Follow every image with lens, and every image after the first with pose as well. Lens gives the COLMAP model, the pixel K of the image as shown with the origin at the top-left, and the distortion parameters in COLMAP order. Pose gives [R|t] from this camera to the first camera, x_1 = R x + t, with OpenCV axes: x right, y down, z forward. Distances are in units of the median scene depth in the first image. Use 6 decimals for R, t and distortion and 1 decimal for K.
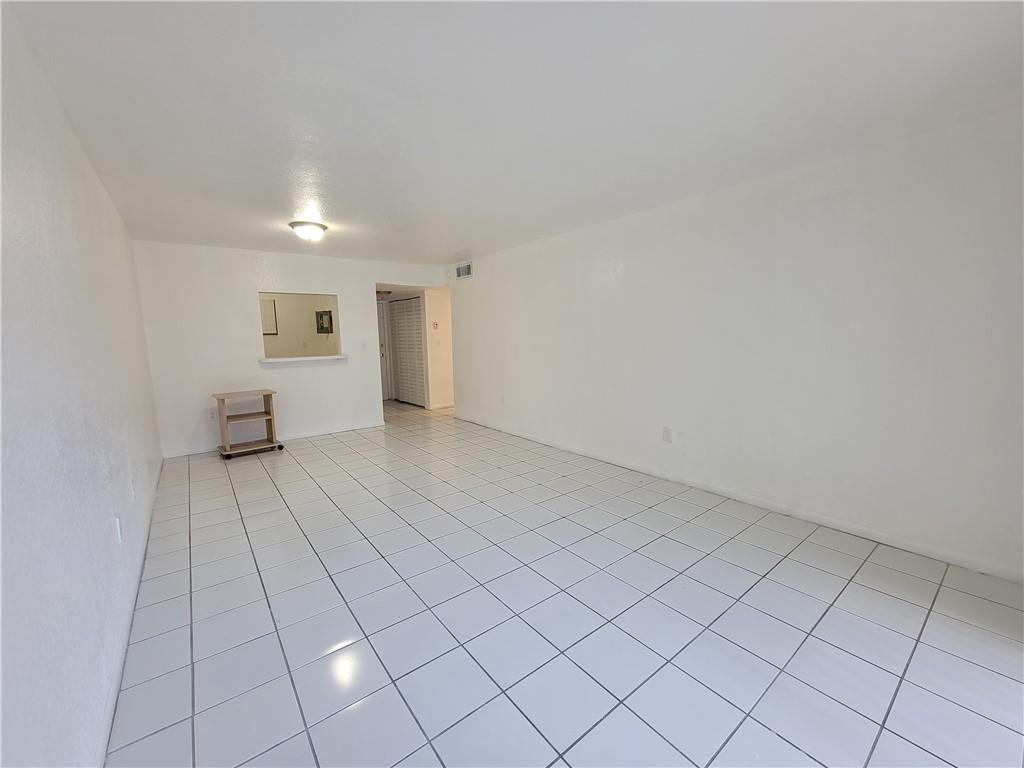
lens RADIAL K [[416.5, 0, 513.3], [0, 416.5, 384.3], [0, 0, 1]] dist [-0.004469, 0.000296]
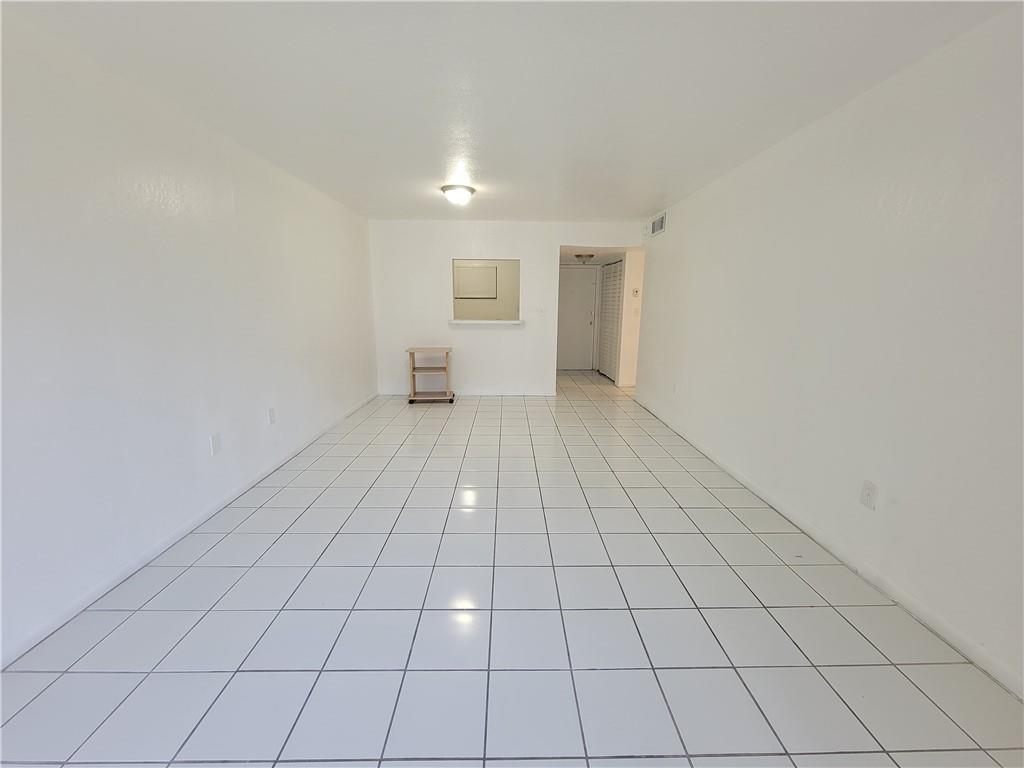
lens RADIAL K [[416.5, 0, 514.5], [0, 416.5, 384.3], [0, 0, 1]] dist [-0.004469, 0.000296]
pose [[0.802639, 0.142803, -0.579118, 0.204257], [-0.097844, 0.989287, 0.108337, -0.028303], [0.588385, -0.030292, 0.808013, 0.193245]]
